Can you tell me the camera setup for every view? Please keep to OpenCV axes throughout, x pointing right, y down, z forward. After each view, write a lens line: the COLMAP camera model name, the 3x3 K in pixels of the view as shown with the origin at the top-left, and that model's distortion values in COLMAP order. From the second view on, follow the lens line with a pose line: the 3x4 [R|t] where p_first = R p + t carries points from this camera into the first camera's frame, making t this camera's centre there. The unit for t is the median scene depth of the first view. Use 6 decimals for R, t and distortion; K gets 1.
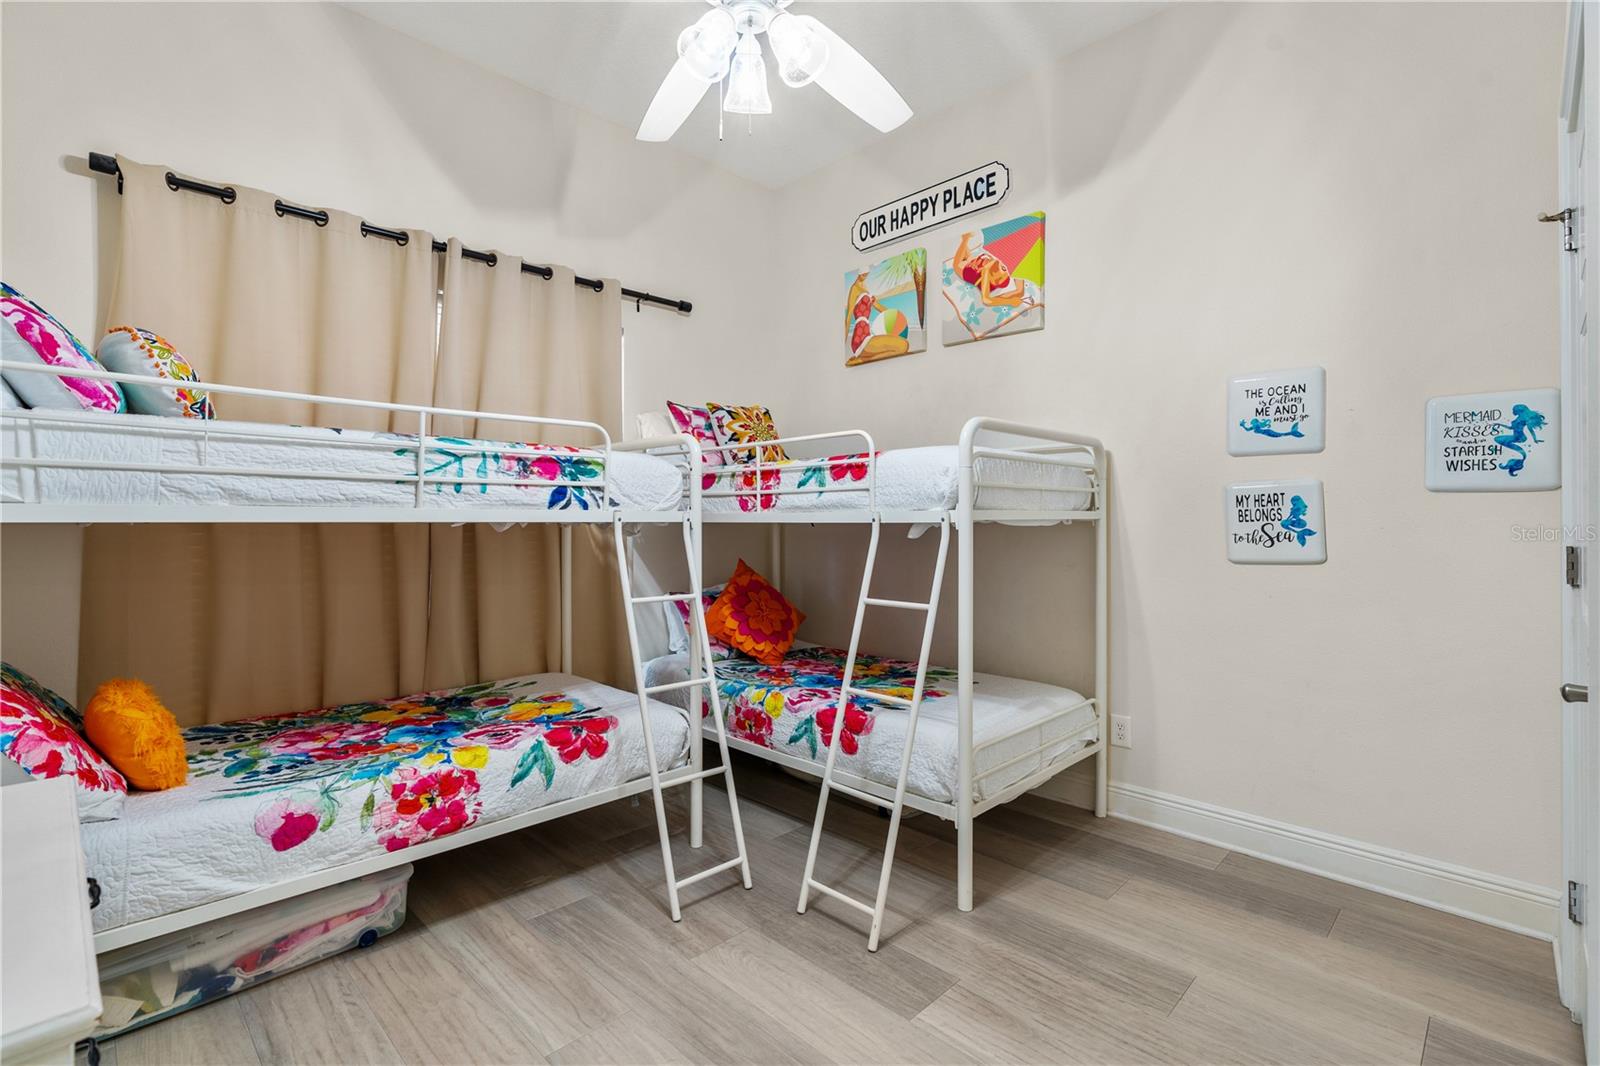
lens RADIAL K [[732.8, 0, 799.8], [0, 732.8, 519.5], [0, 0, 1]] dist [-0.004555, 0.001113]
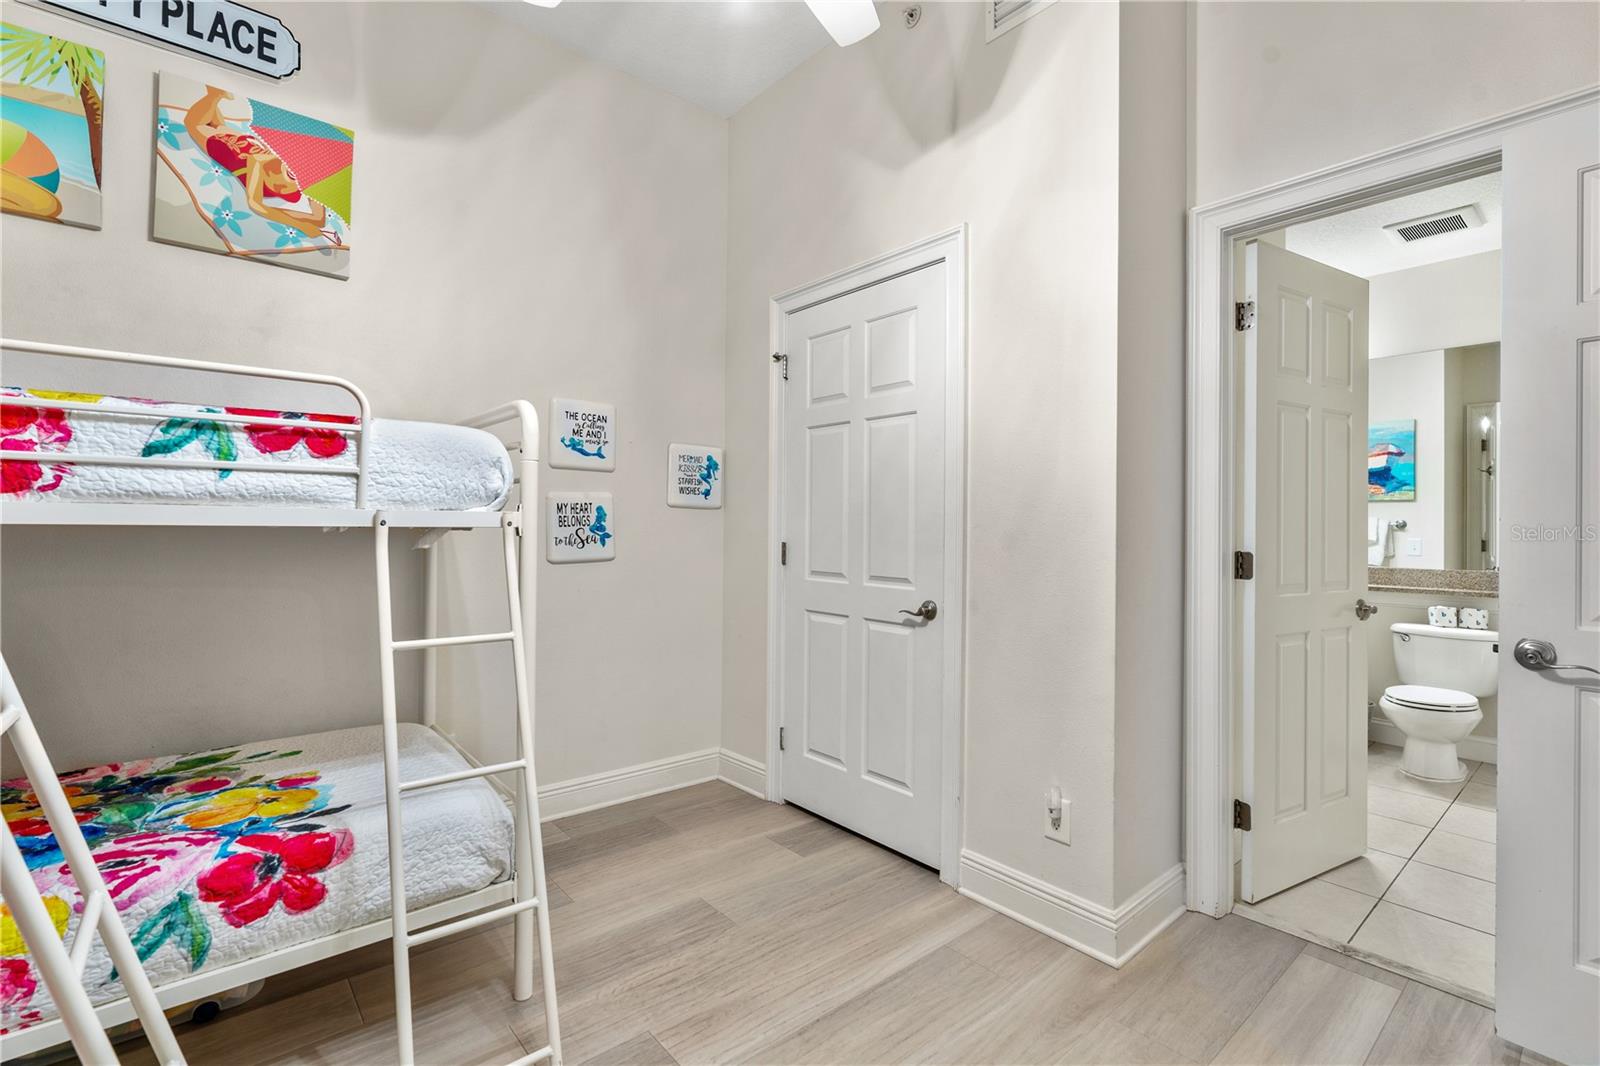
lens RADIAL K [[720.5, 0, 798.4], [0, 720.5, 525.1], [0, 0, 1]] dist [-0.006412, 0.000215]
pose [[0.087793, 0.005091, 0.996126, -0.484855], [-0.011356, 0.999927, -0.004109, 0.001262], [-0.996074, -0.010951, 0.087845, 0.547214]]
